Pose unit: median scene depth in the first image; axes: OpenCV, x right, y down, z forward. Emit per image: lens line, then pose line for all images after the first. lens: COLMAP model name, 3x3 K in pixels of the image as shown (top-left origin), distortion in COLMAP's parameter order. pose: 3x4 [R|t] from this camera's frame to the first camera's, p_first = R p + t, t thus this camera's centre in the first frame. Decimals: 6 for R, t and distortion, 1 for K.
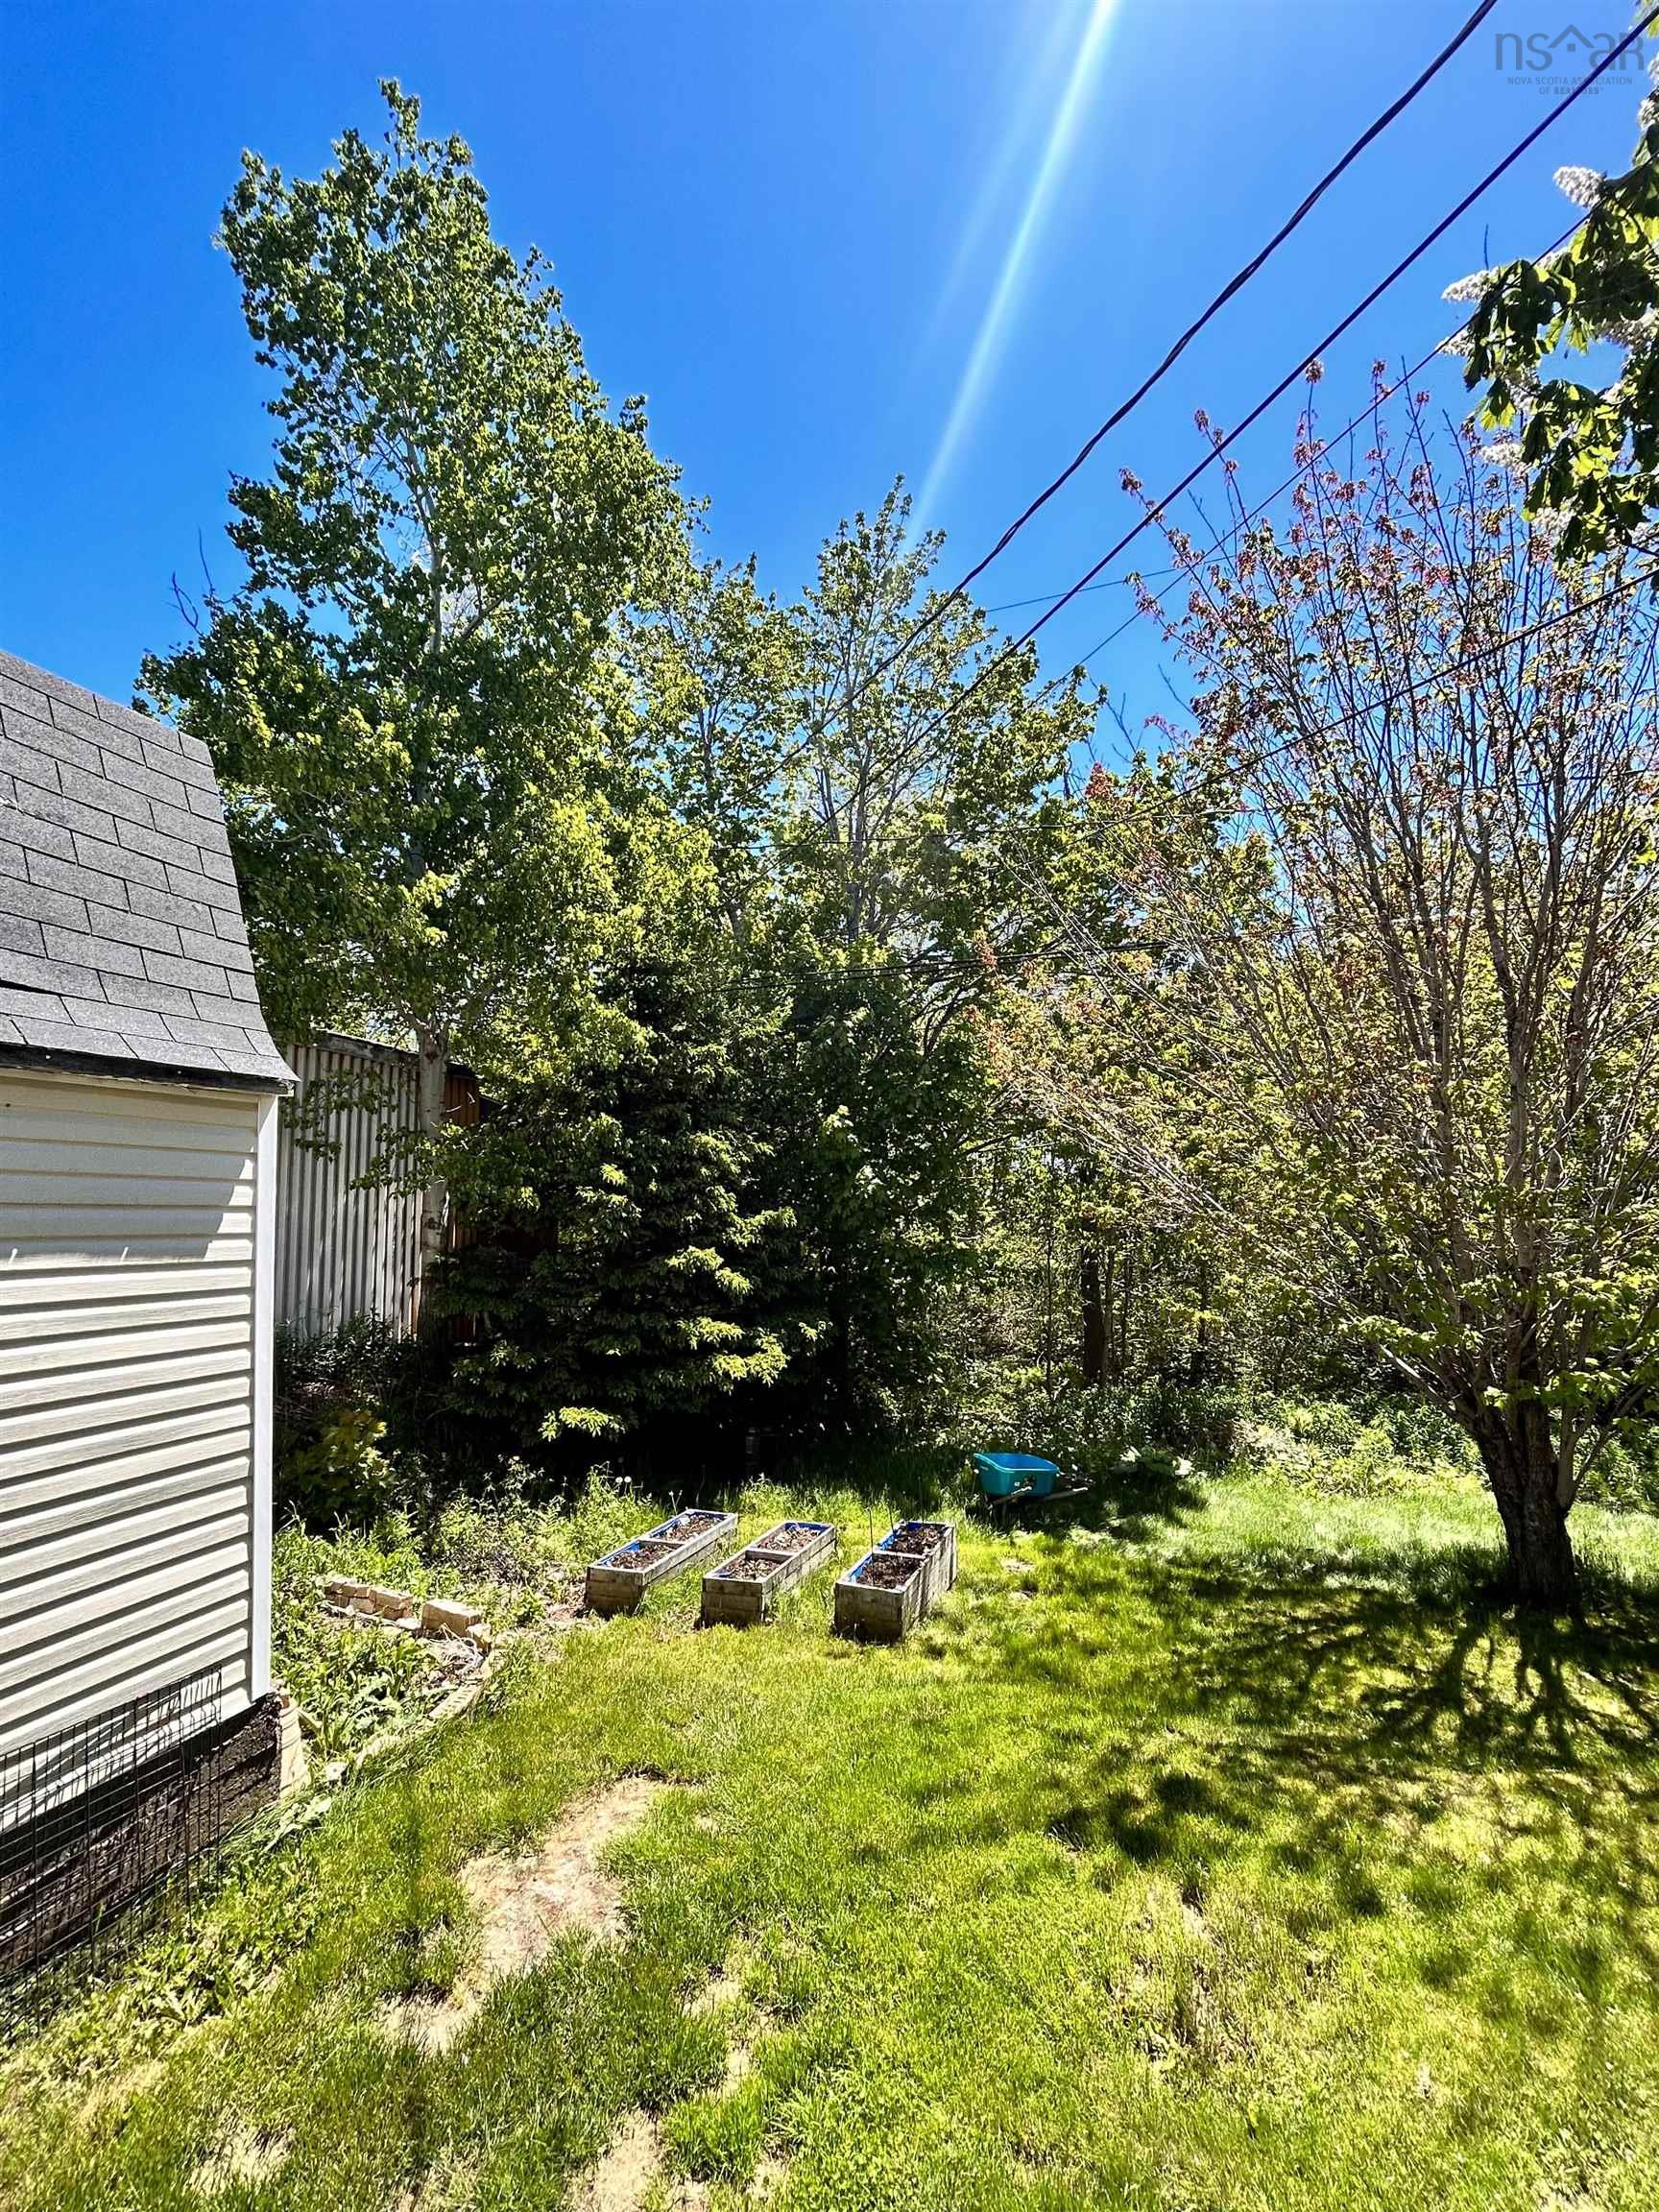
lens RADIAL K [[964.3, 0, 839.3], [0, 964.3, 1116.8], [0, 0, 1]] dist [-0.007228, 0.001640]
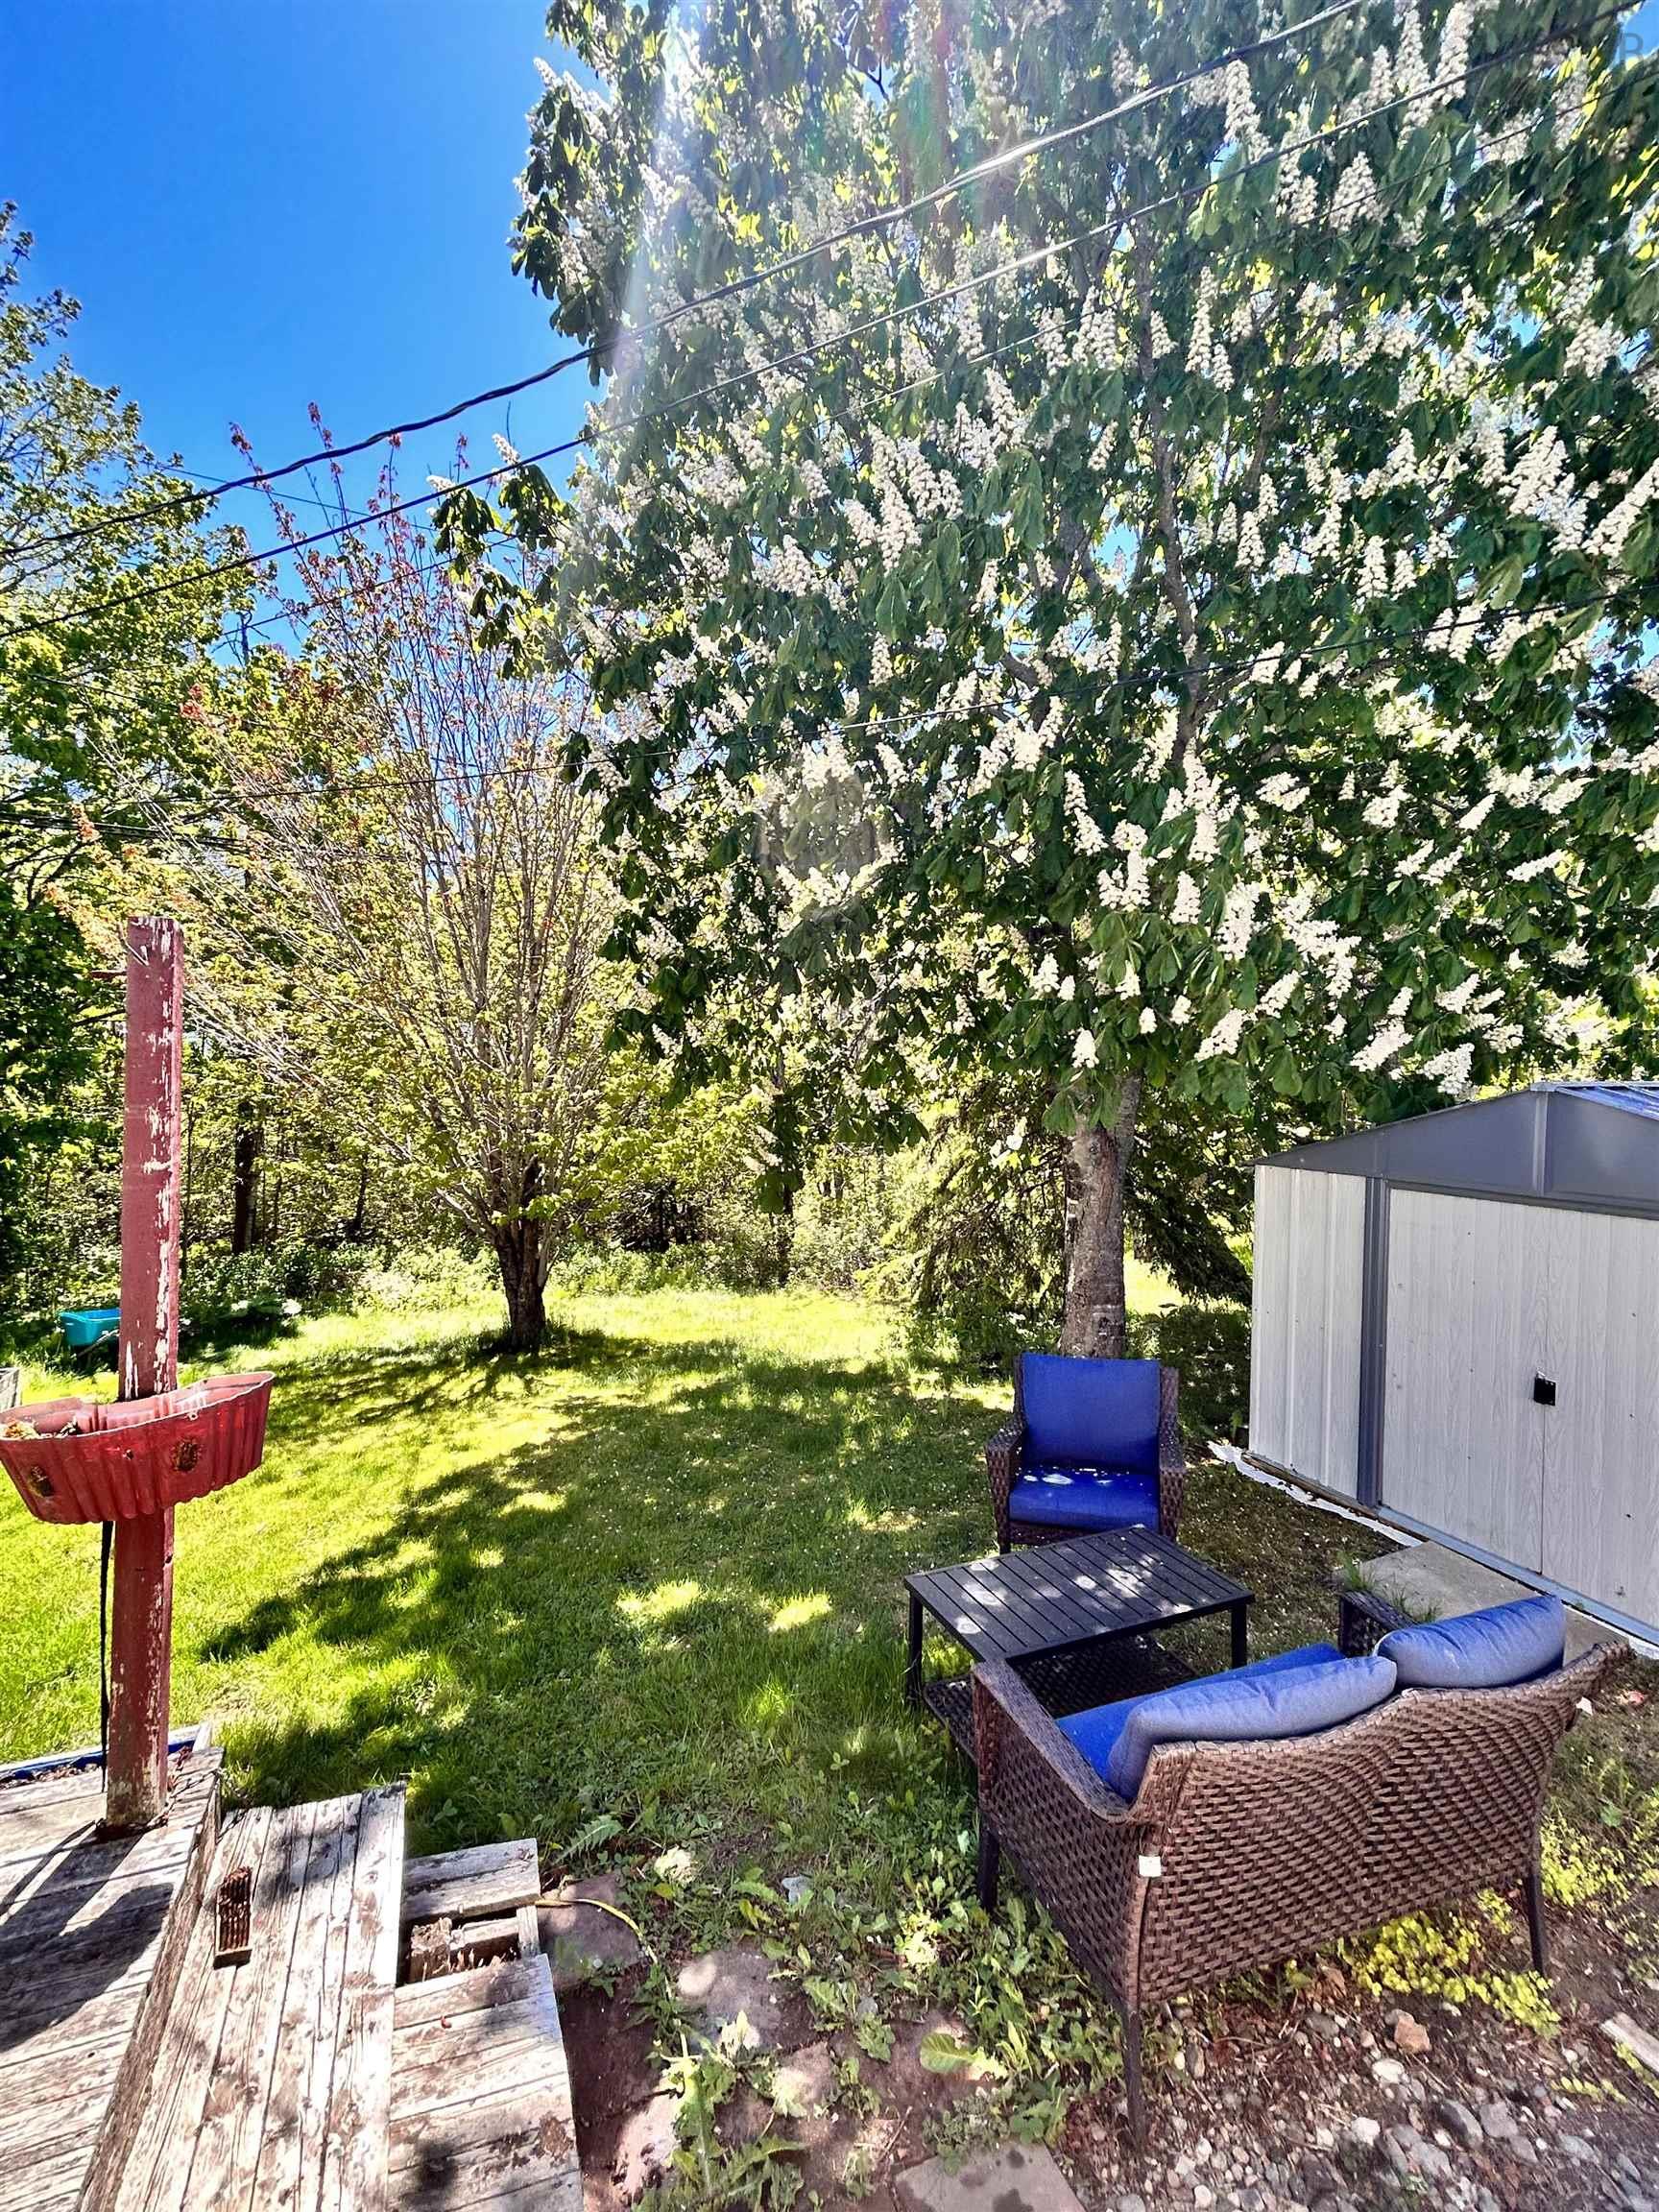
lens RADIAL K [[962.0, 0, 829.5], [0, 962.0, 1106.0], [0, 0, 1]] dist [-0.000845, 0.000185]
pose [[0.724998, 0.017324, 0.688533, 0.040447], [-0.090386, 0.993431, 0.070177, -0.027012], [-0.682794, -0.113112, 0.721802, -0.417486]]
